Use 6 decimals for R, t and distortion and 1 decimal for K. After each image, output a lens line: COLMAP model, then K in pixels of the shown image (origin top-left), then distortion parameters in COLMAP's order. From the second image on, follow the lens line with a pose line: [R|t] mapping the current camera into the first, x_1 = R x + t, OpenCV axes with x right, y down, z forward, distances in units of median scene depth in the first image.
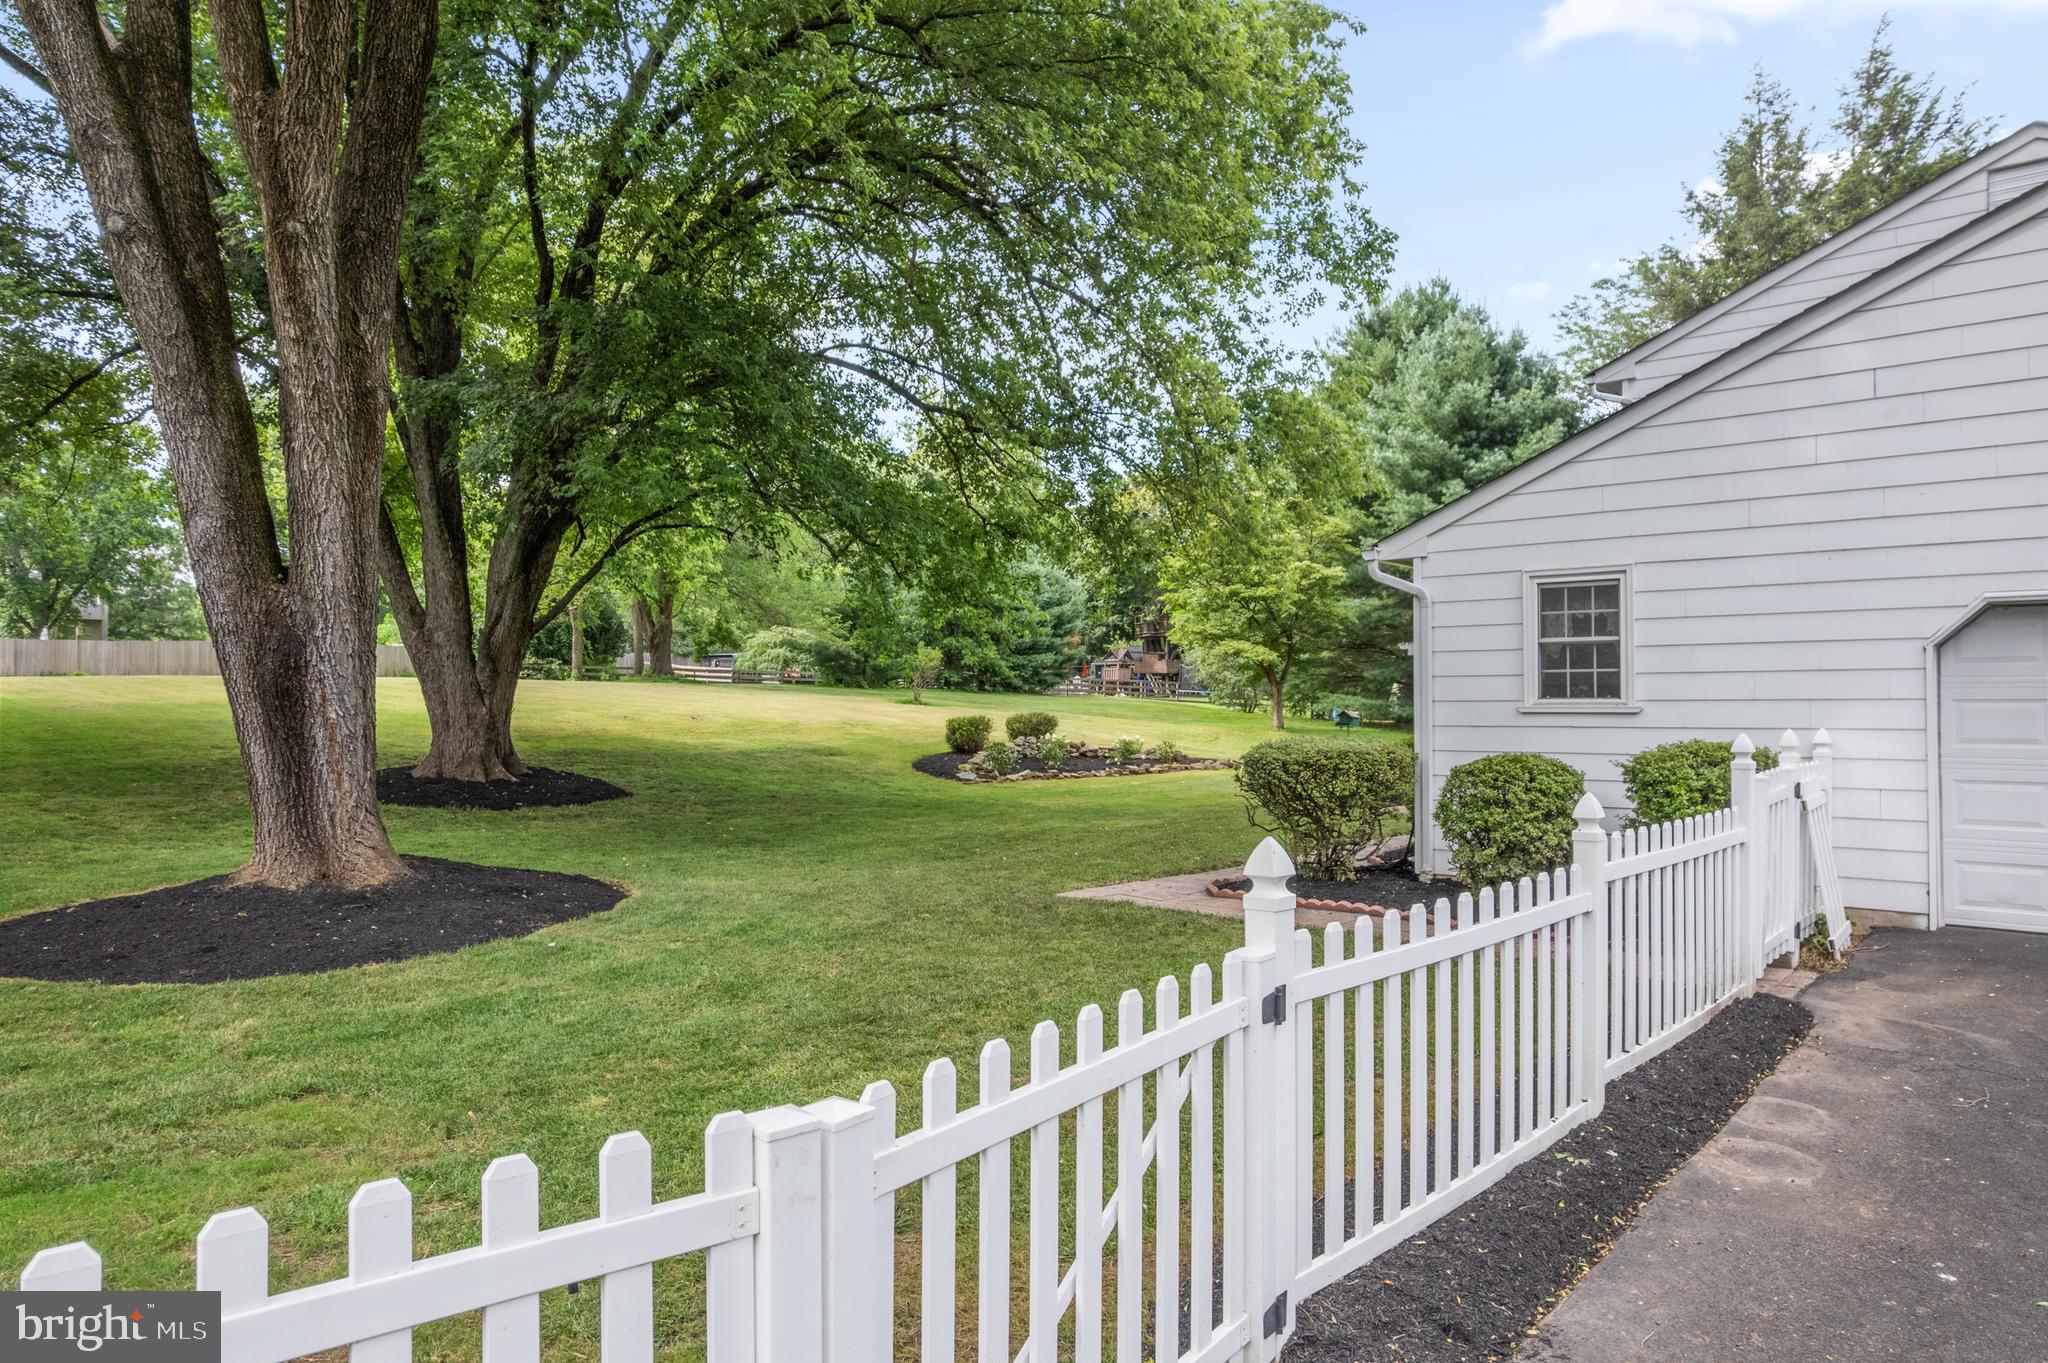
lens RADIAL K [[1317.2, 0, 1024.0], [0, 1317.2, 681.5], [0, 0, 1]] dist [-0.075549, 0.064881]
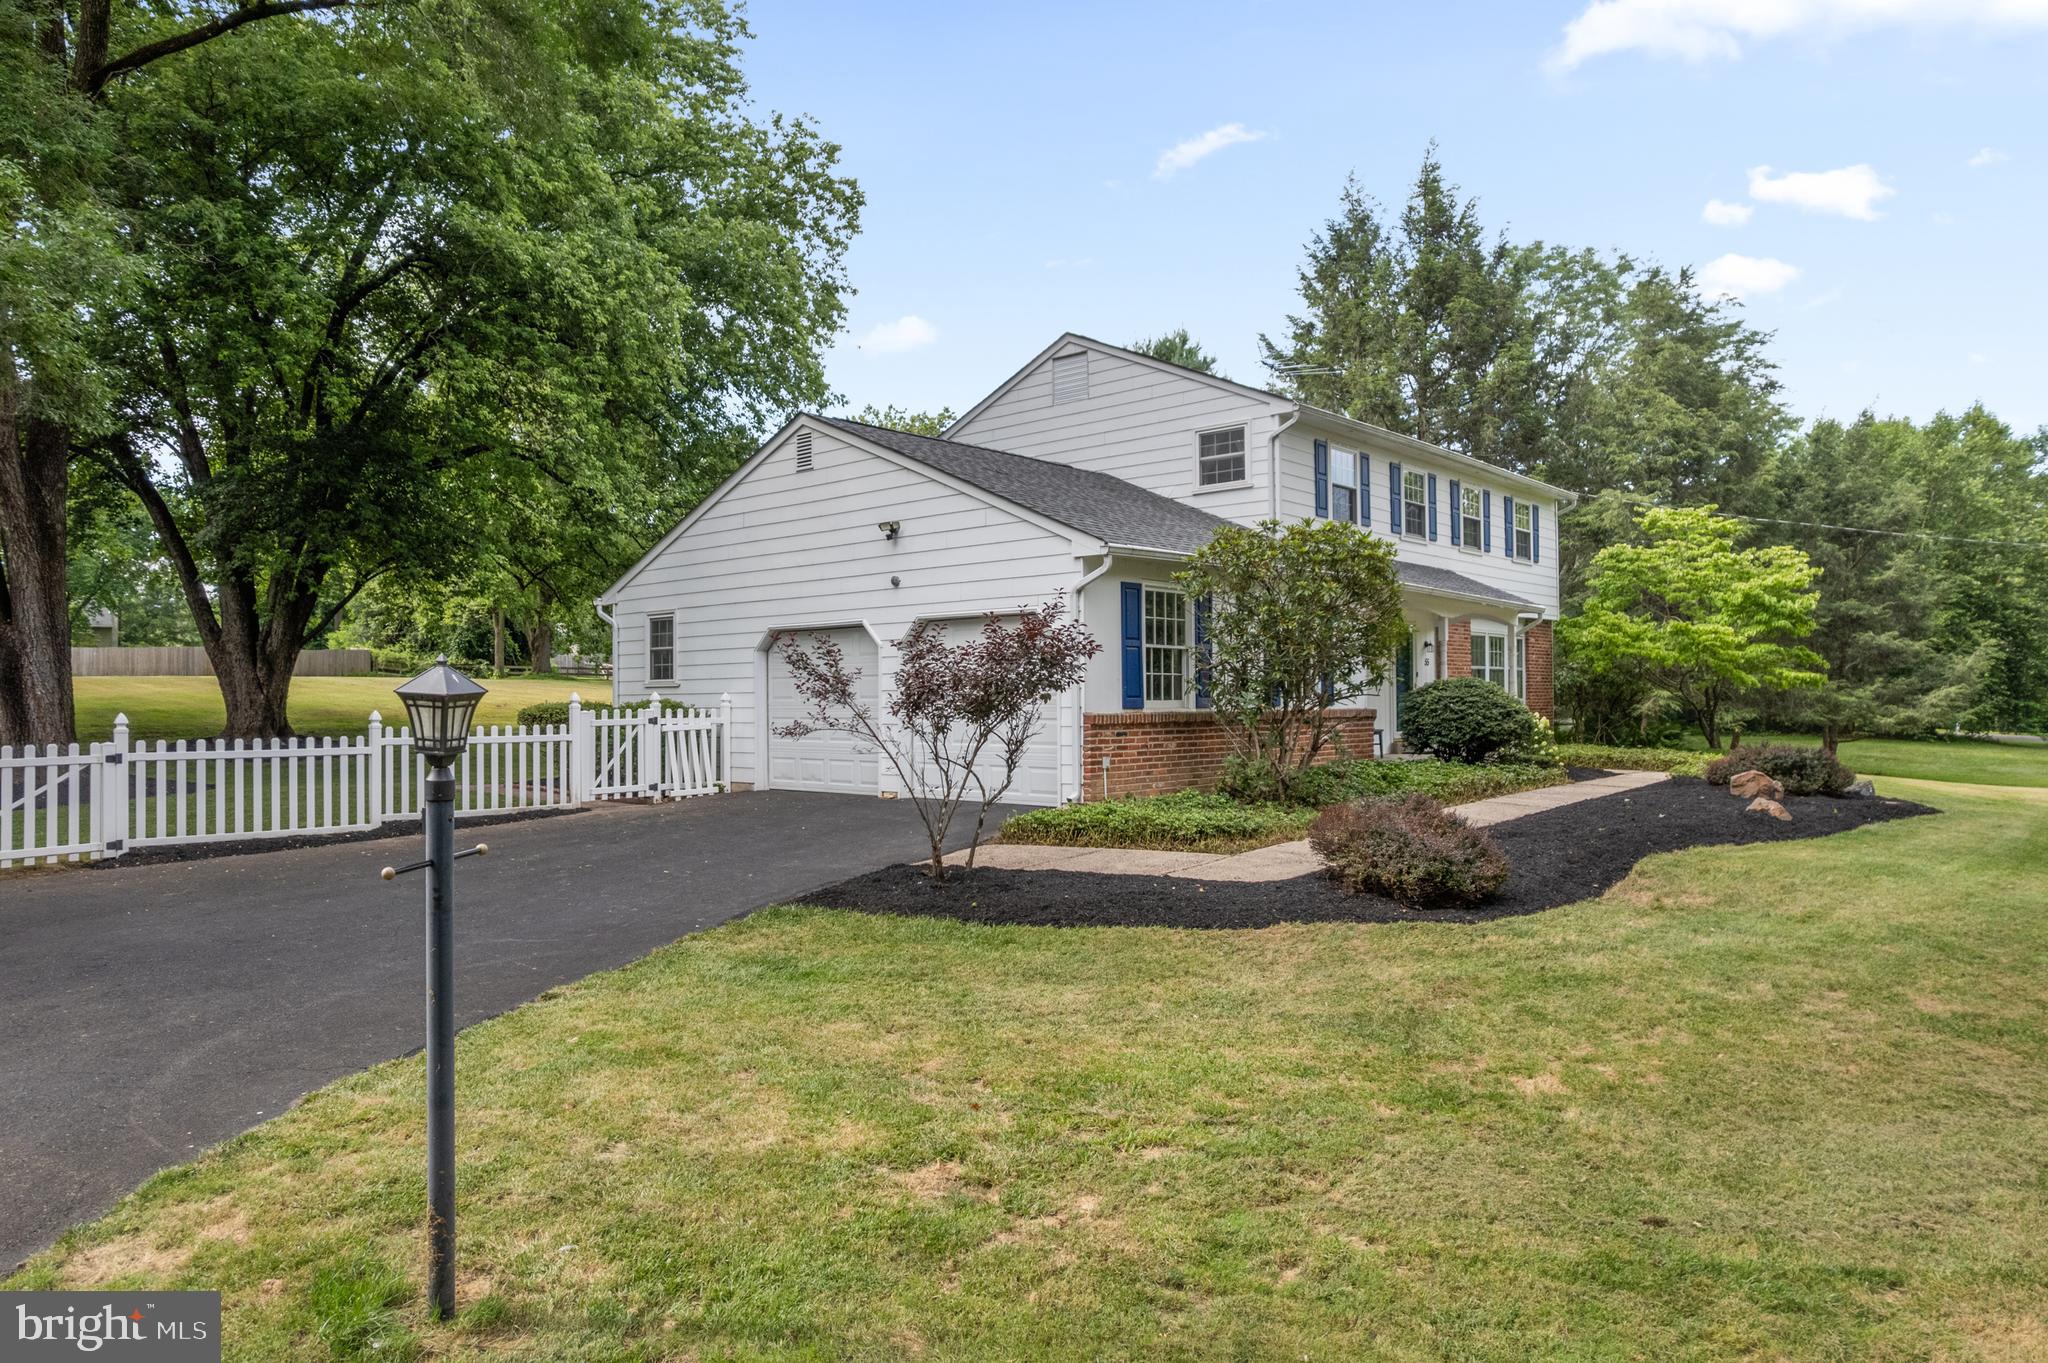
lens RADIAL K [[1317.2, 0, 1024.0], [0, 1317.2, 681.5], [0, 0, 1]] dist [-0.075549, 0.064881]
pose [[0.999659, -0.007346, -0.025043, 0.263663], [0.007411, 0.999969, 0.002514, 0.004089], [0.025024, -0.002698, 0.999683, -0.235736]]
